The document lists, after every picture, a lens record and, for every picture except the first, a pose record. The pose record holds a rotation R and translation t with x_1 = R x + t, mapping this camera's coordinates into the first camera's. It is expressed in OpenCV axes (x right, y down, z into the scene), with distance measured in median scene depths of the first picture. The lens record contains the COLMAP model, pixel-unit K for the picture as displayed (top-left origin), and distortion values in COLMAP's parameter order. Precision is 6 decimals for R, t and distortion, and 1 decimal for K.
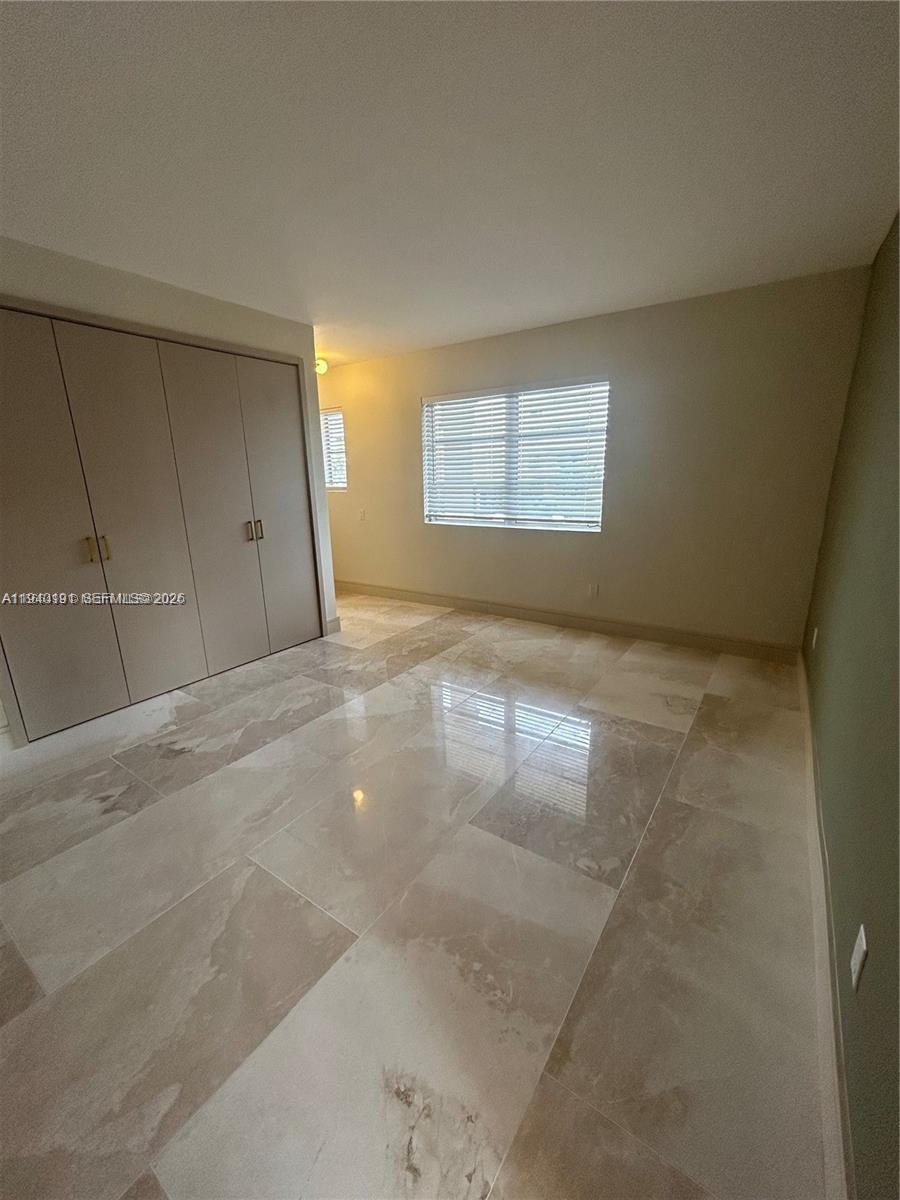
lens RADIAL K [[483.6, 0, 450.0], [0, 483.6, 600.0], [0, 0, 1]] dist [-0.000235, 0.000116]
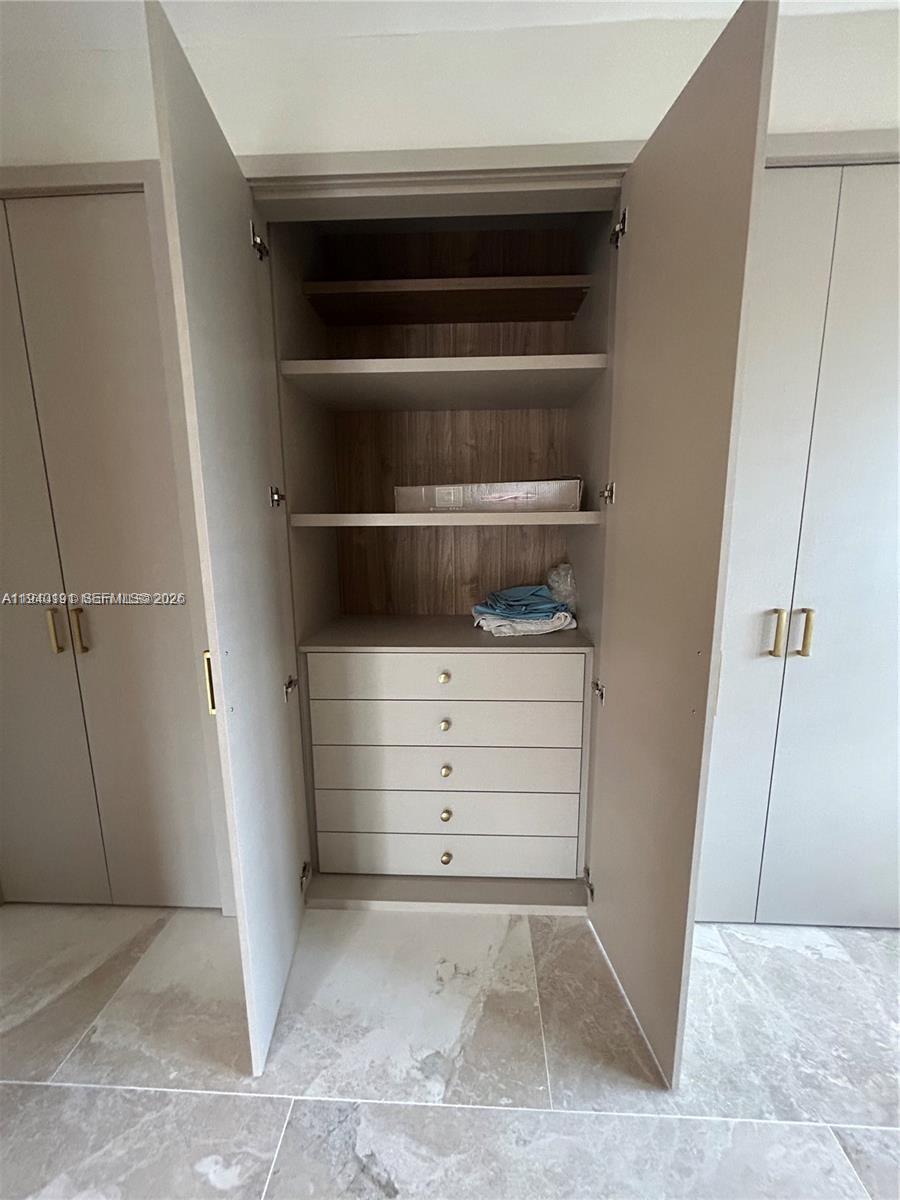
lens RADIAL K [[478.3, 0, 450.0], [0, 478.3, 600.0], [0, 0, 1]] dist [-0.001952, -0.000362]
pose [[0.530638, 0.165141, -0.831356, -0.229205], [-0.217694, 0.974487, 0.054623, -0.131501], [0.819166, 0.151996, 0.553050, 0.554037]]
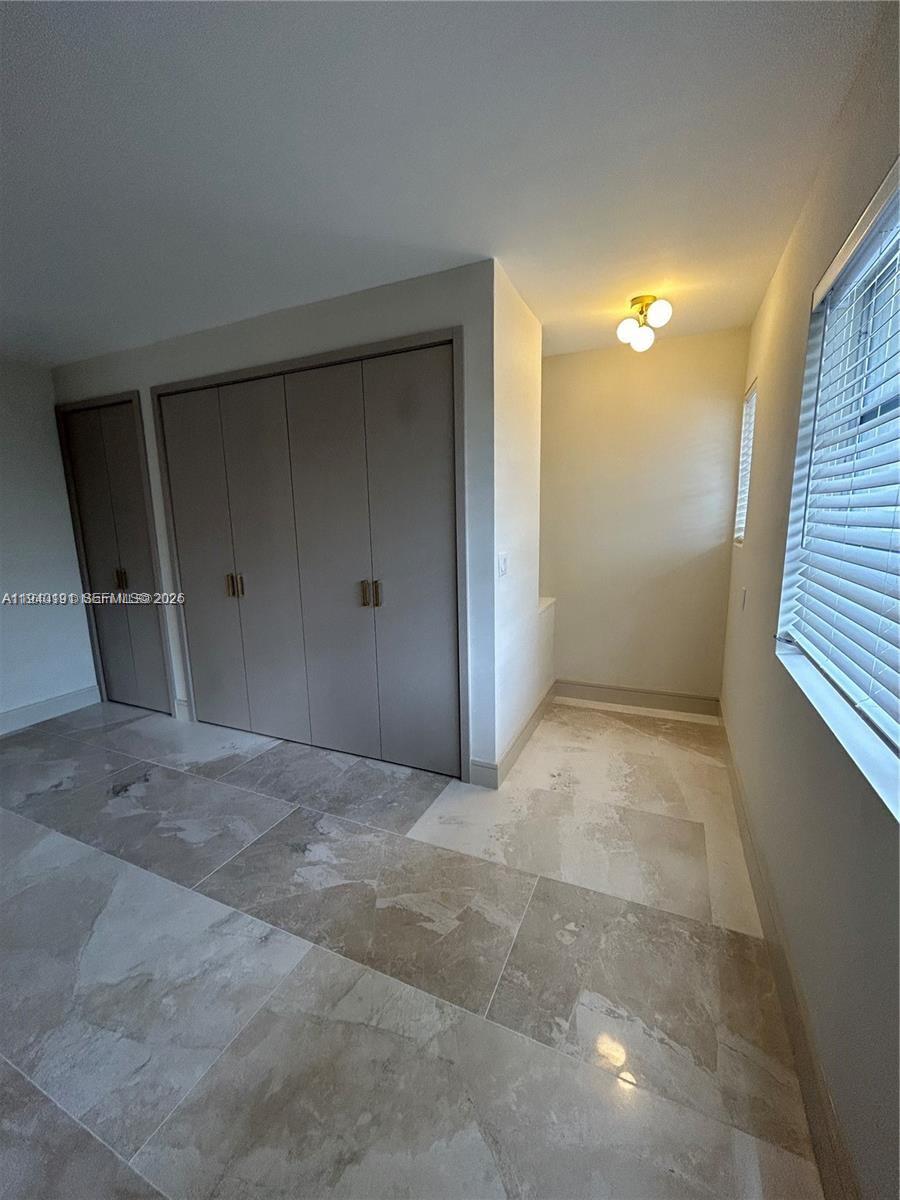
lens RADIAL K [[483.6, 0, 450.0], [0, 483.6, 600.0], [0, 0, 1]] dist [-0.000235, 0.000116]
pose [[0.176844, 0.182472, -0.967176, 0.331614], [-0.233857, 0.962313, 0.138794, -0.263500], [0.956053, 0.201636, 0.212852, 0.954348]]
